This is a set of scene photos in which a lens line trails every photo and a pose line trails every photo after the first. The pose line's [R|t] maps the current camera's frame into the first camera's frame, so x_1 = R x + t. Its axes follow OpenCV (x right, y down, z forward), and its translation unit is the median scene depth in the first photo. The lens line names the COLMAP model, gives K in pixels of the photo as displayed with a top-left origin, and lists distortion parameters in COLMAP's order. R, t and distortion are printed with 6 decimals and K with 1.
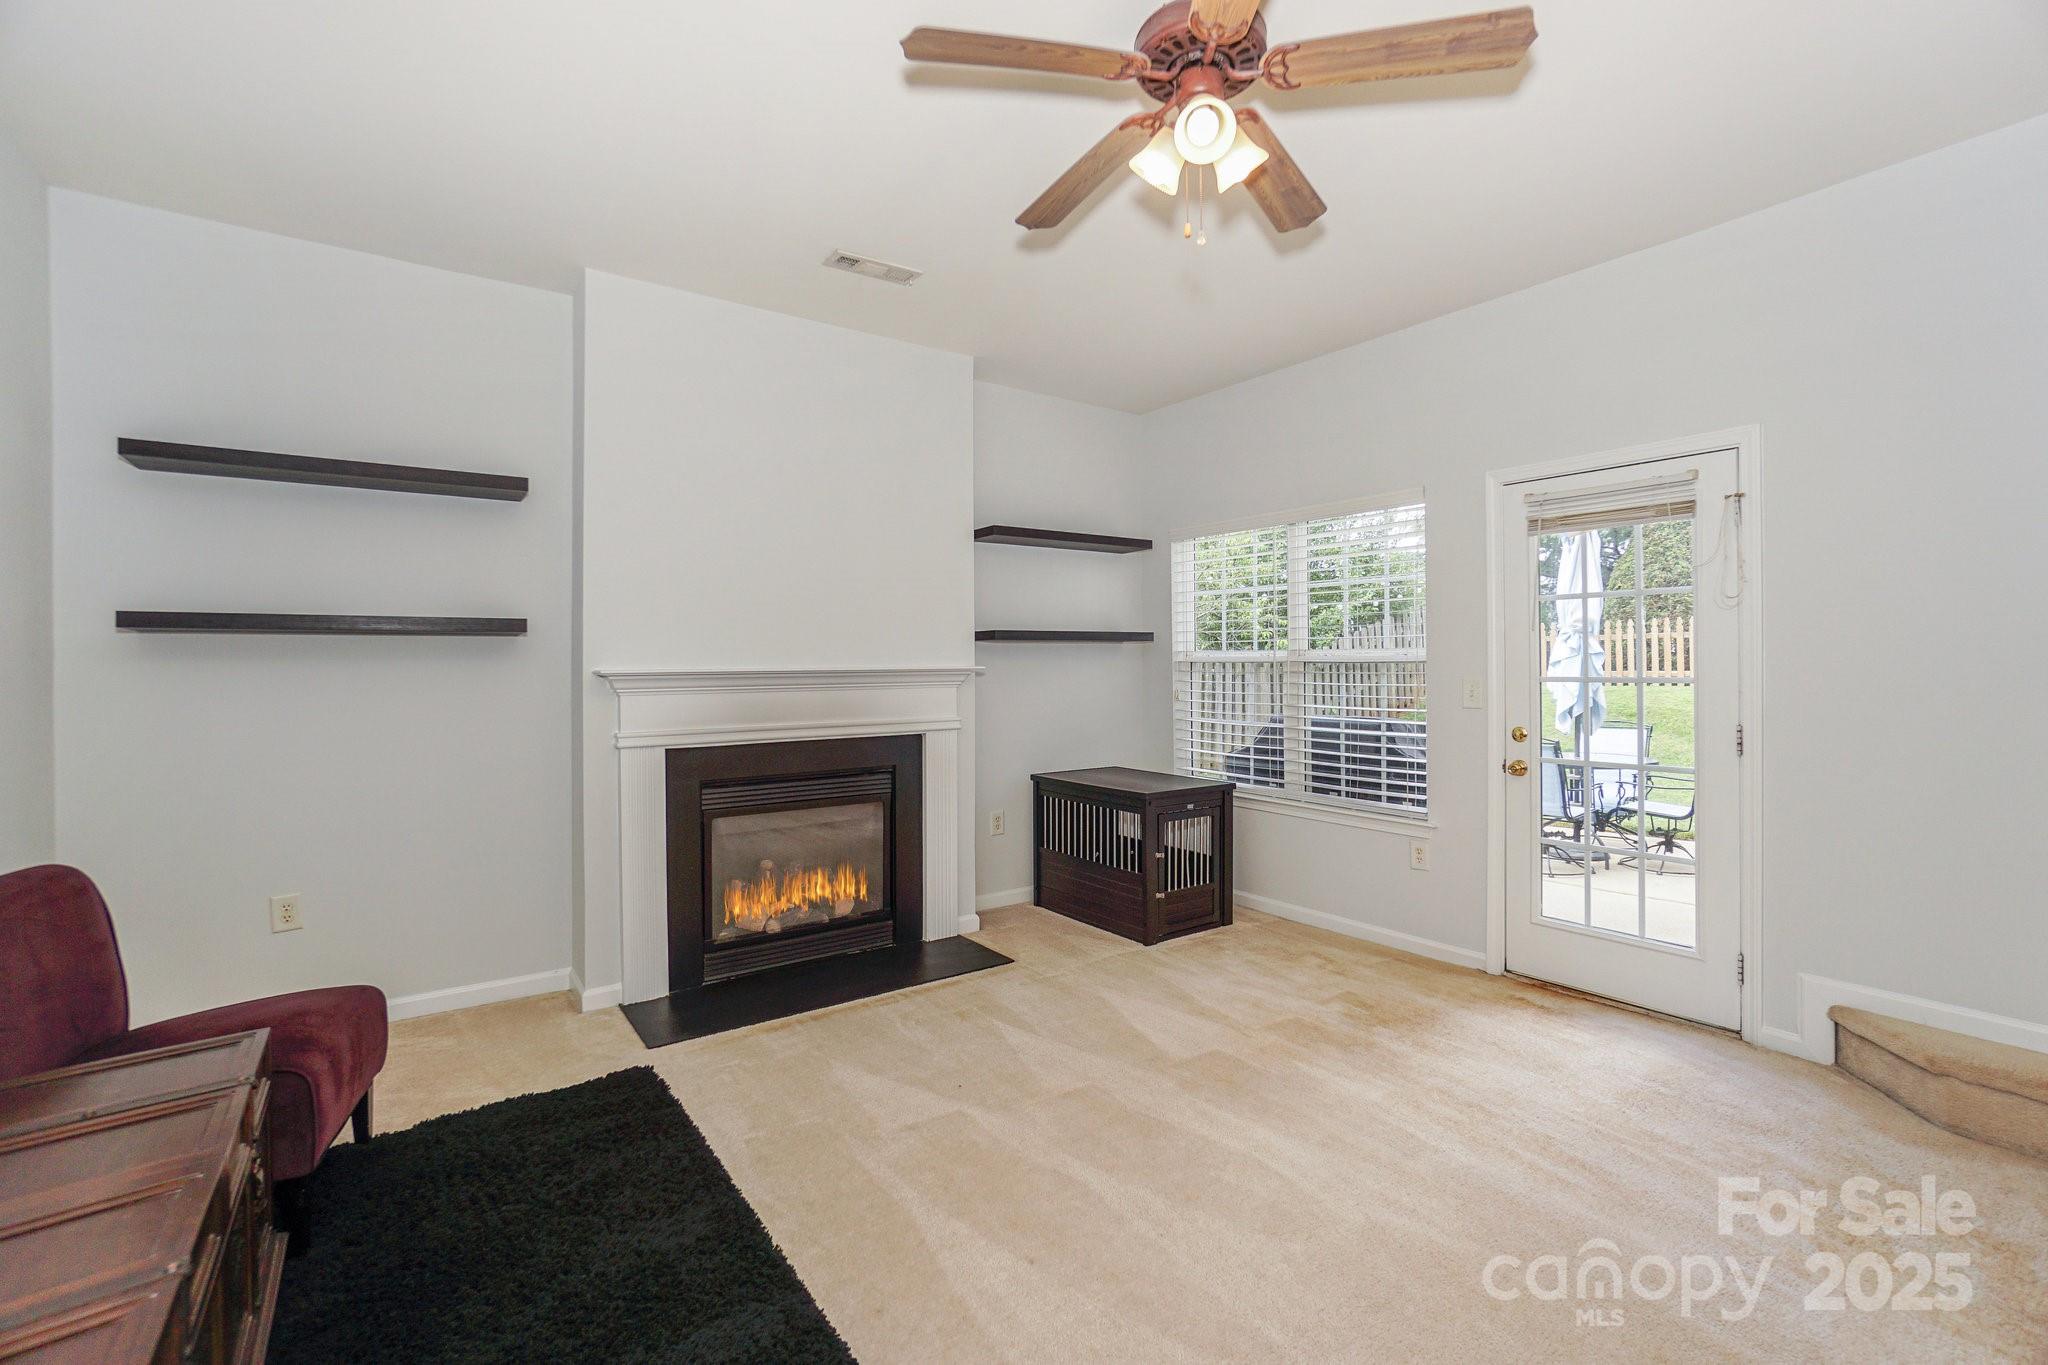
lens RADIAL K [[896.3, 0, 1045.2], [0, 896.3, 653.3], [0, 0, 1]] dist [-0.022774, 0.000286]
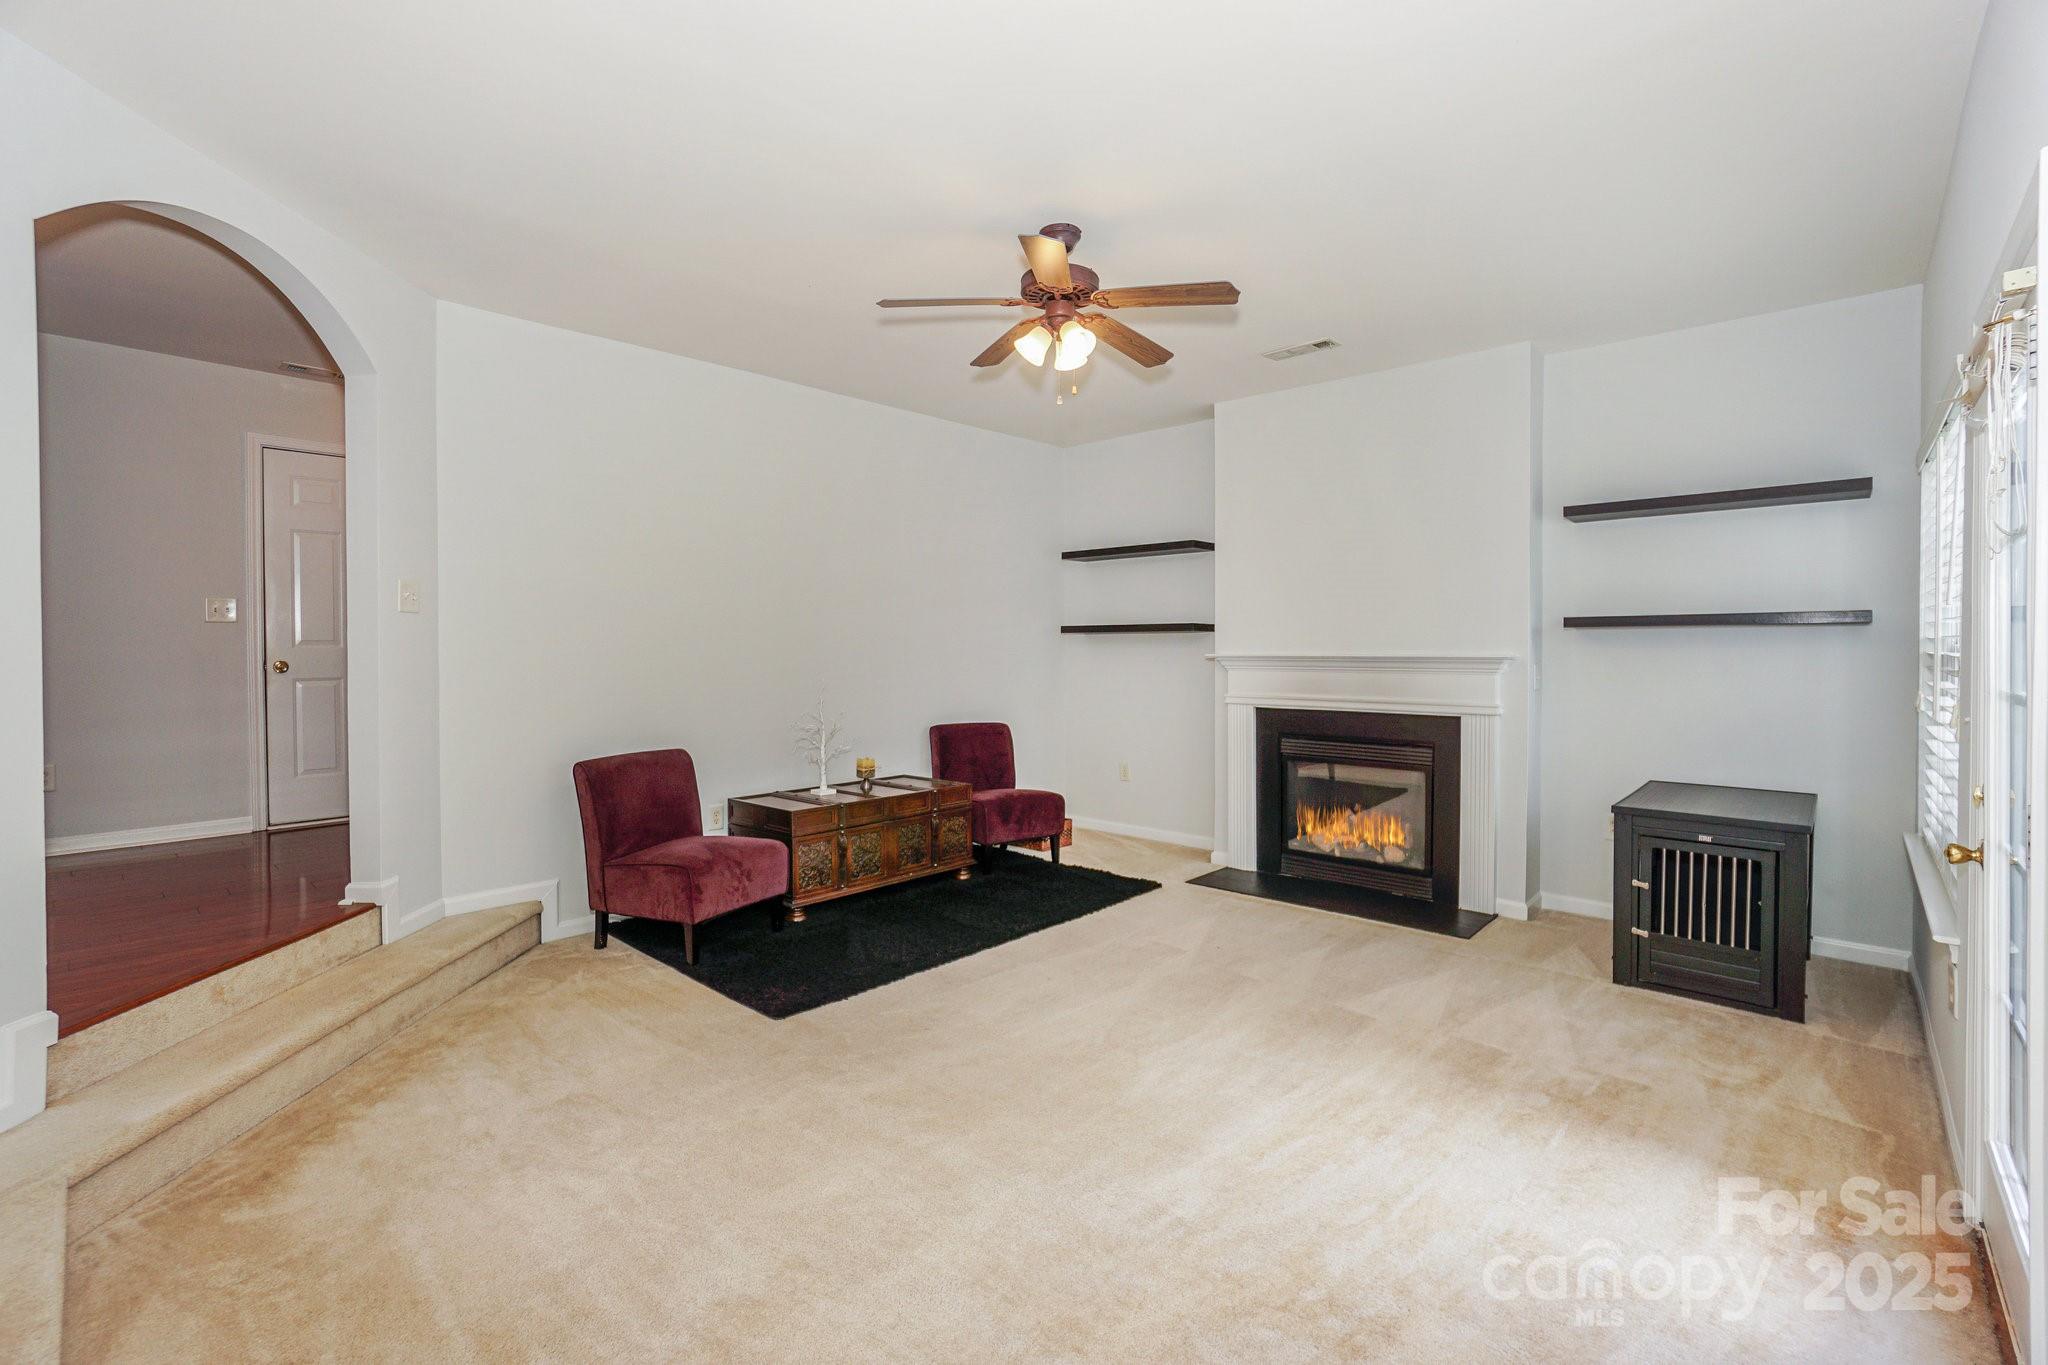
lens RADIAL K [[892.8, 0, 1051.9], [0, 892.8, 664.9], [0, 0, 1]] dist [0.000390, 0.000131]
pose [[0.211132, 0.017507, -0.977301, 0.912492], [0.003978, 0.999816, 0.018770, 0.006391], [0.977449, -0.007850, 0.211024, 0.330342]]
